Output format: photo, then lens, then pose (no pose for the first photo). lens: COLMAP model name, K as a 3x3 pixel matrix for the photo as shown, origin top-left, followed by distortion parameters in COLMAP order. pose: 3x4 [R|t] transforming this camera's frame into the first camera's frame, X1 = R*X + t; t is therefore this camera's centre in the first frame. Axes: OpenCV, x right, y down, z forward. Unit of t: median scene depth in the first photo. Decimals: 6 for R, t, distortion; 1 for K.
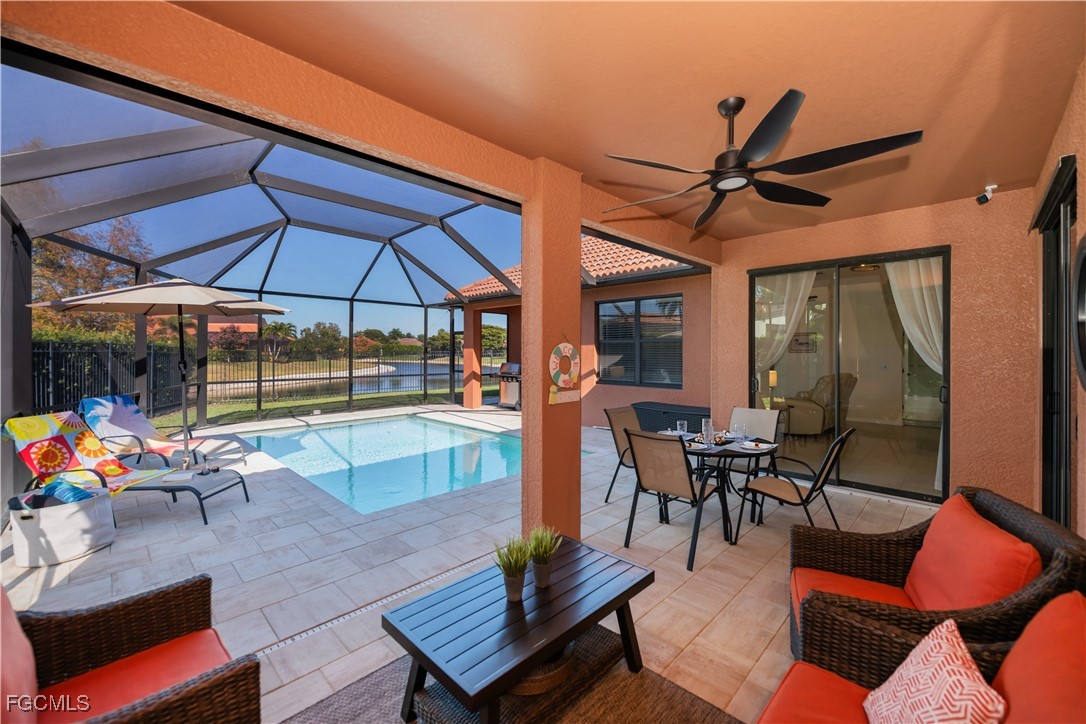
lens RADIAL K [[437.7, 0, 550.5], [0, 437.7, 355.6], [0, 0, 1]] dist [-0.003296, -0.000530]
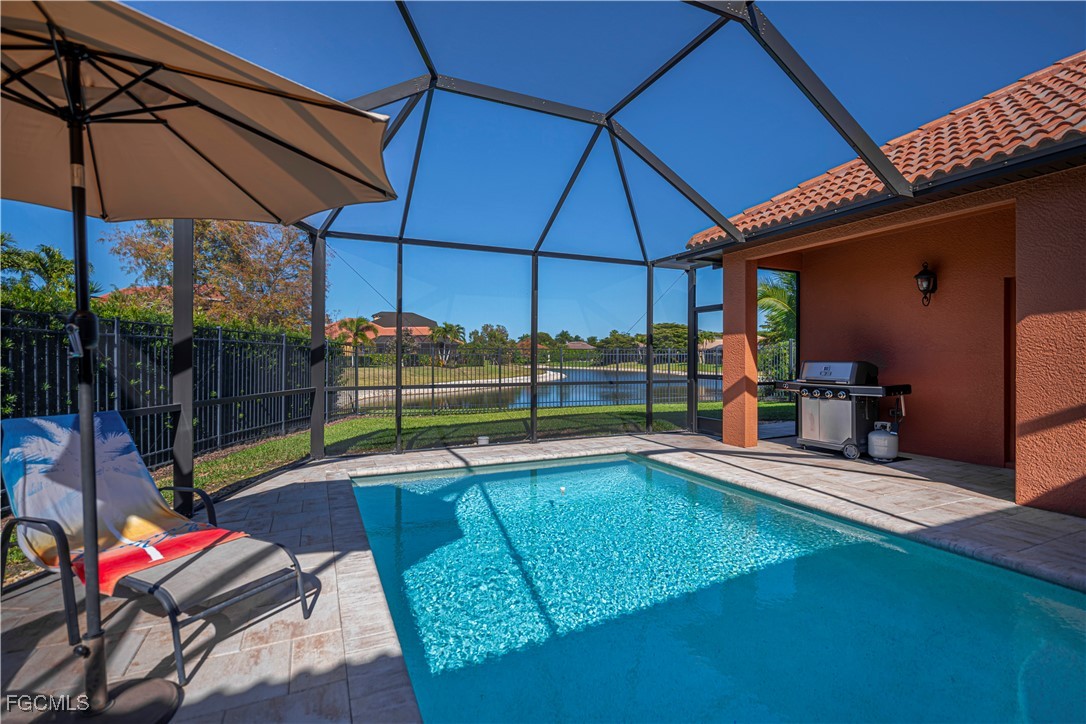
lens RADIAL K [[509.5, 0, 543.7], [0, 509.5, 361.7], [0, 0, 1]] dist [-0.017404, 0.000134]
pose [[0.930347, 0.001432, -0.366677, -0.172285], [-0.001766, 0.999998, -0.000575, 0.017967], [0.366675, 0.001183, 0.930348, 0.326785]]
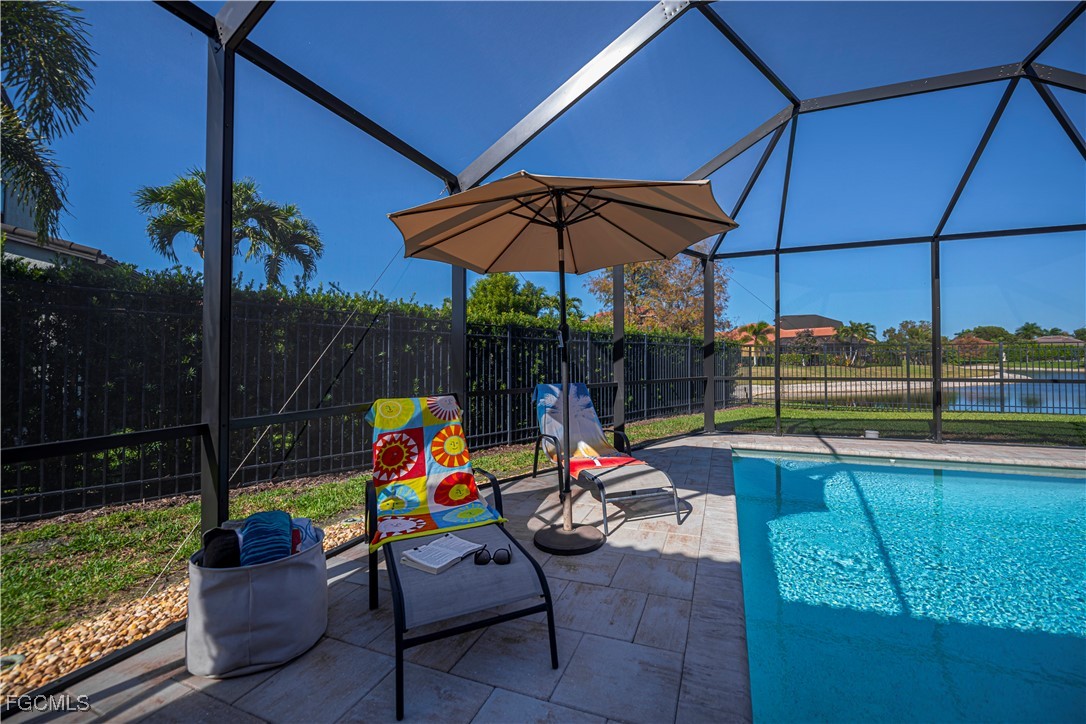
lens RADIAL K [[437.7, 0, 557.2], [0, 437.7, 356.2], [0, 0, 1]] dist [-0.003296, -0.000530]
pose [[0.393723, -0.012973, -0.919137, -0.124996], [0.000563, 0.999904, -0.013871, 0.025324], [0.919229, 0.004944, 0.393693, 0.312665]]
